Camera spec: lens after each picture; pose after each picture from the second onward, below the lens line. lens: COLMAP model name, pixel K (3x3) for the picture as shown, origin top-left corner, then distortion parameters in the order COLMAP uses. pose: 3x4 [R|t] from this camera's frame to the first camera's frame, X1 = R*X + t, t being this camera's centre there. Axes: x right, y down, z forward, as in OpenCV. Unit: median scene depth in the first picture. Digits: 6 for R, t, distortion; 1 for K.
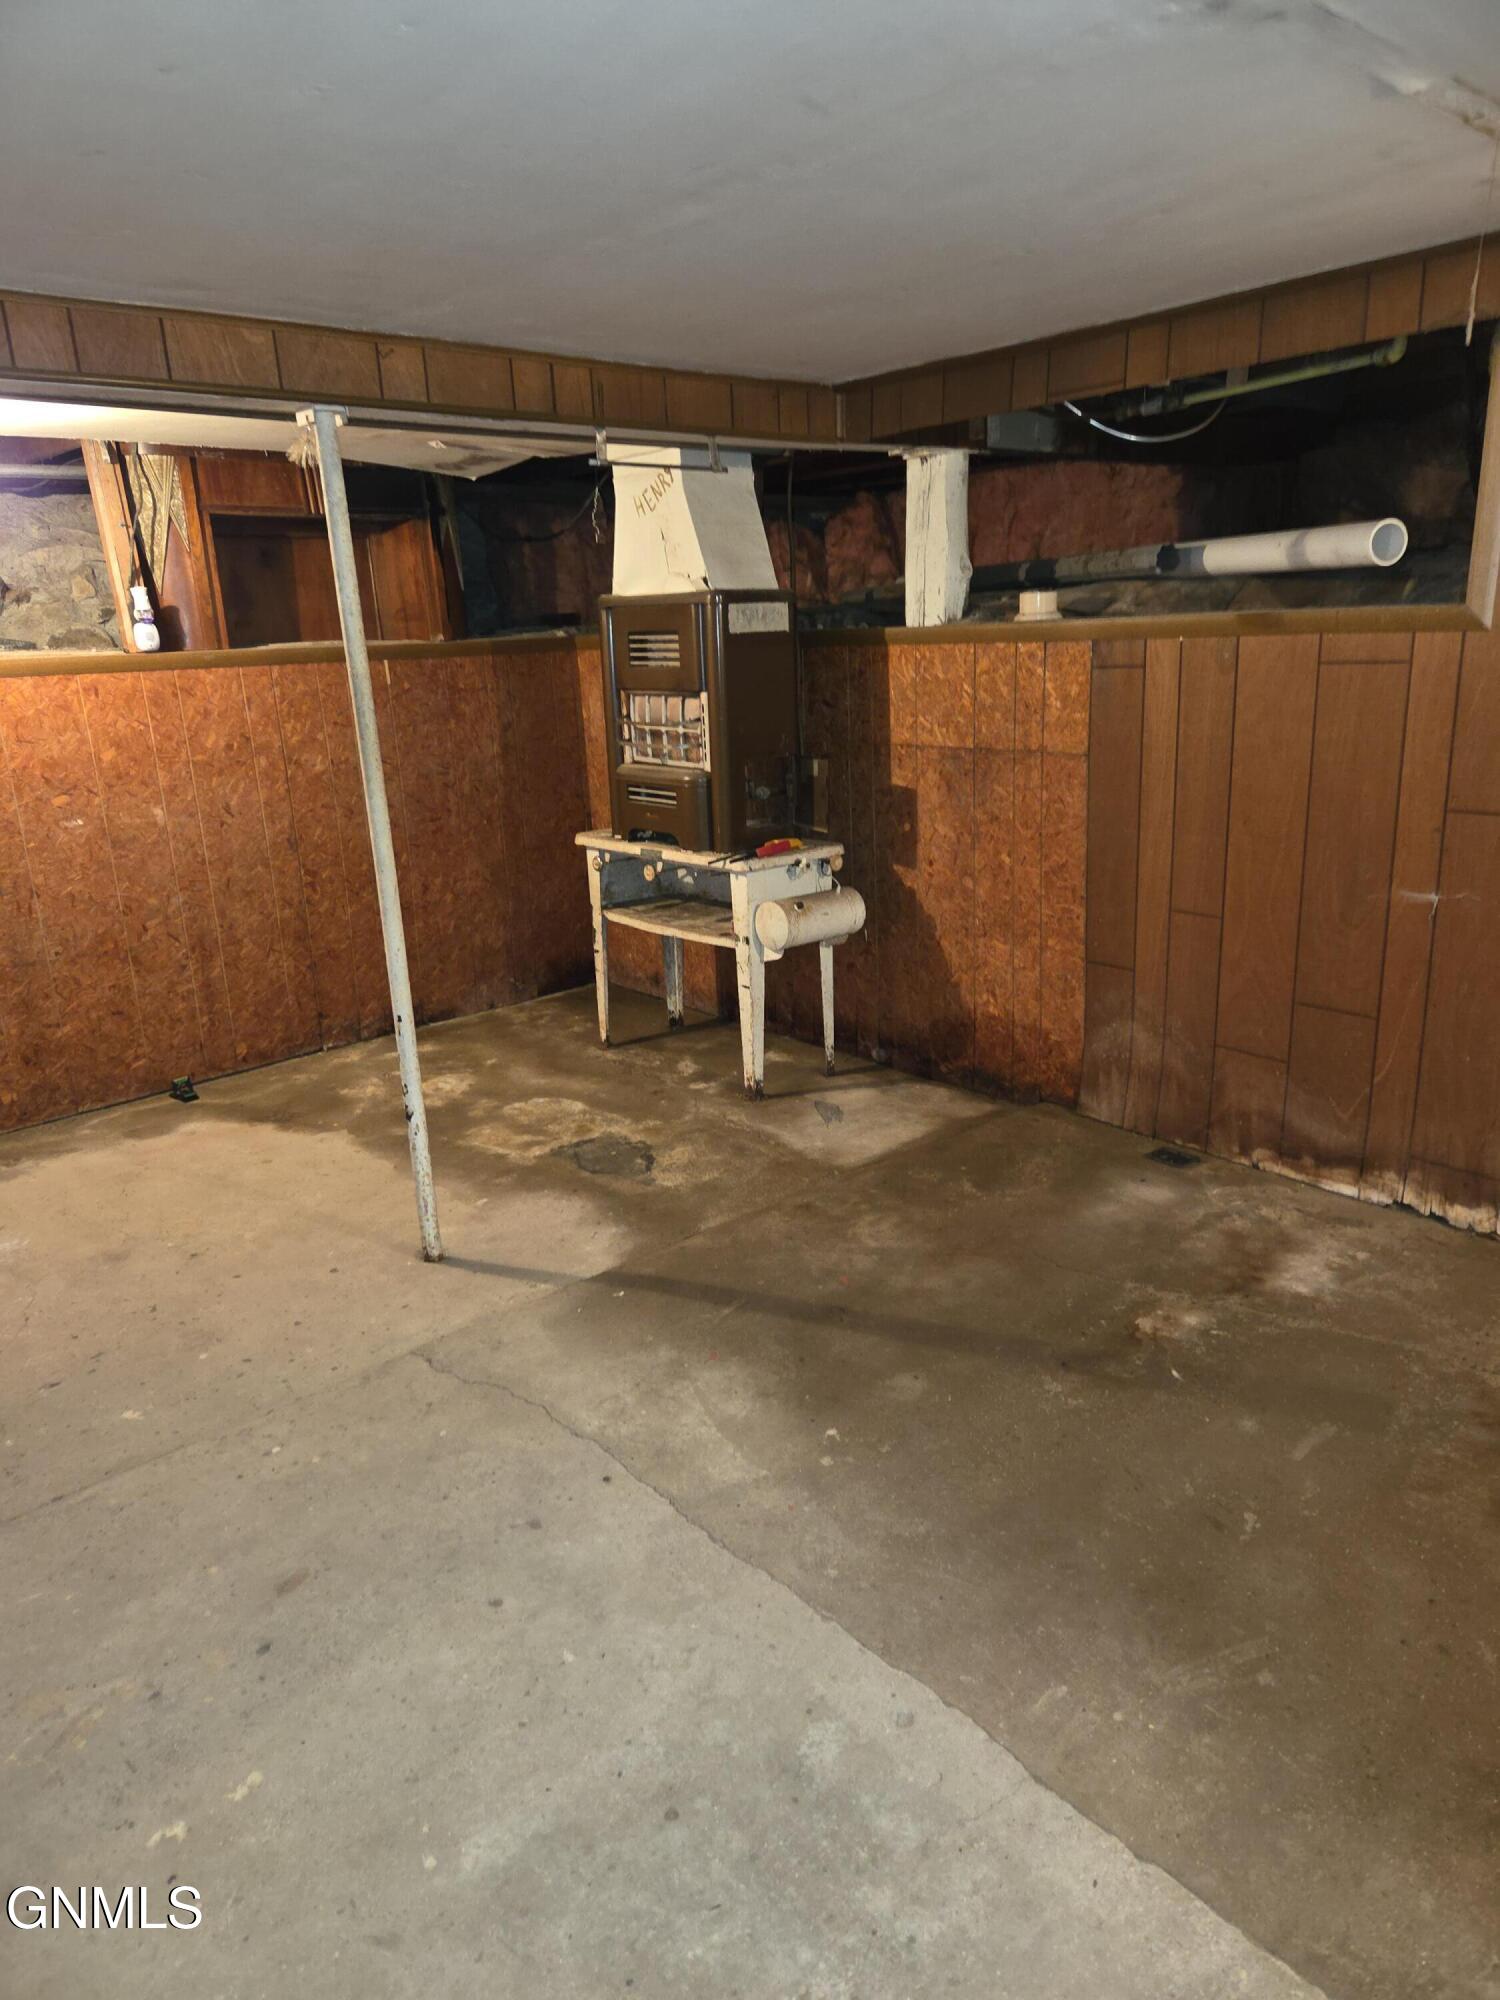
lens RADIAL K [[1349.1, 0, 750.7], [0, 1349.1, 1001.2], [0, 0, 1]] dist [0.043584, -0.028579]
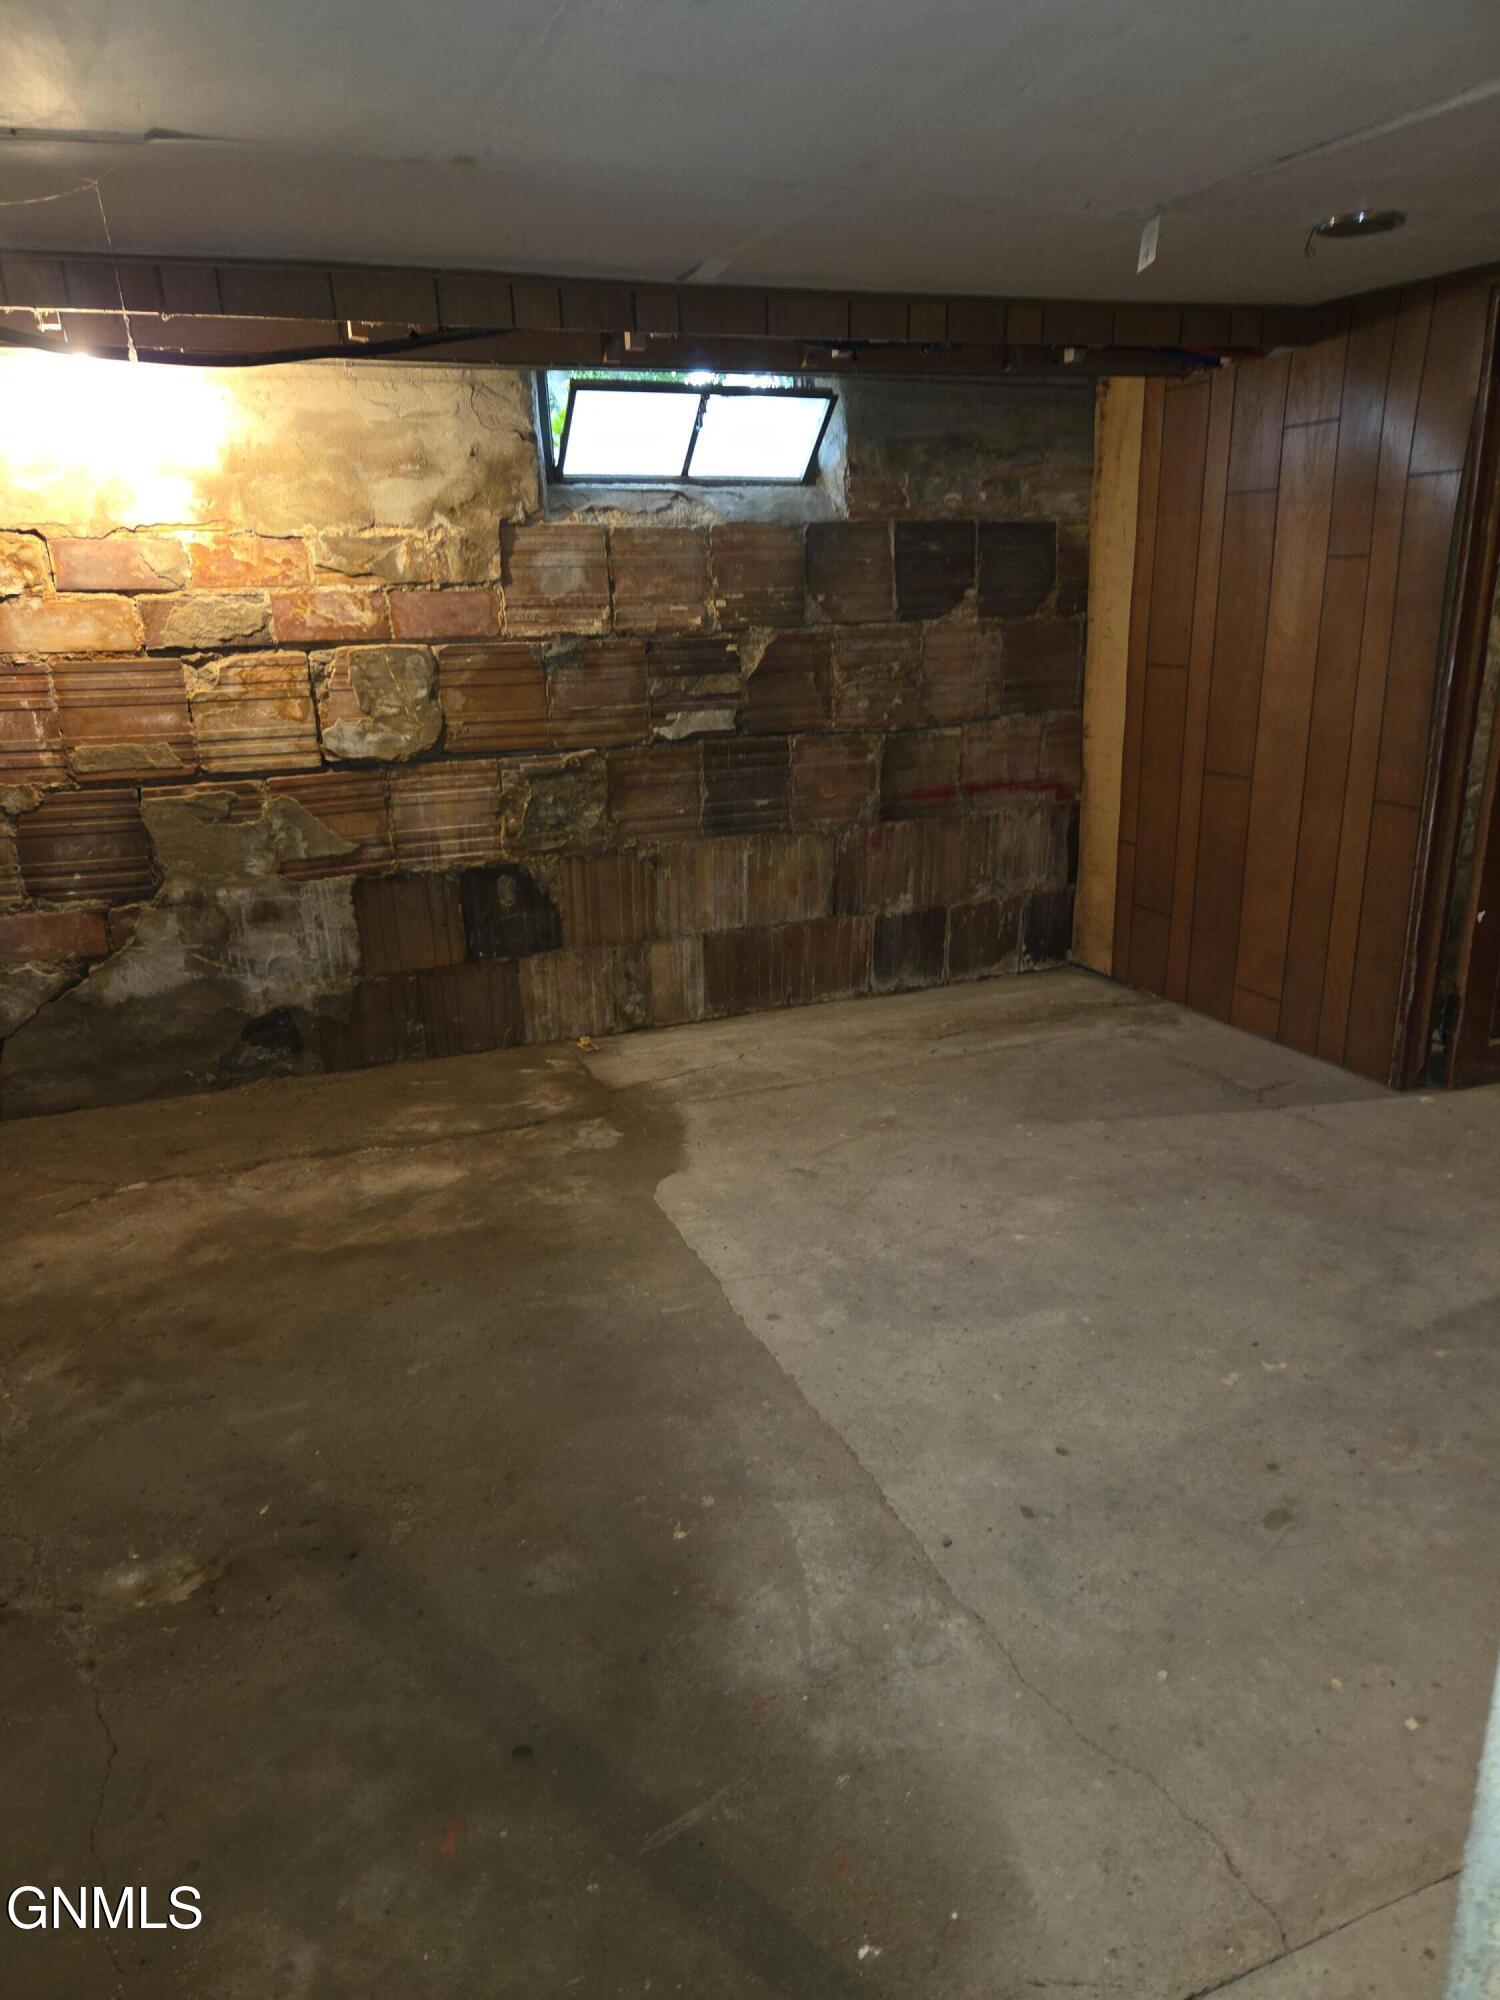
lens RADIAL K [[1349.1, 0, 750.3], [0, 1349.1, 1002.2], [0, 0, 1]] dist [0.043584, -0.028579]
pose [[-0.944177, -0.027037, 0.328327, -0.284623], [0.155982, 0.841144, 0.517829, -0.449269], [-0.290171, 0.540135, -0.789971, 1.655638]]
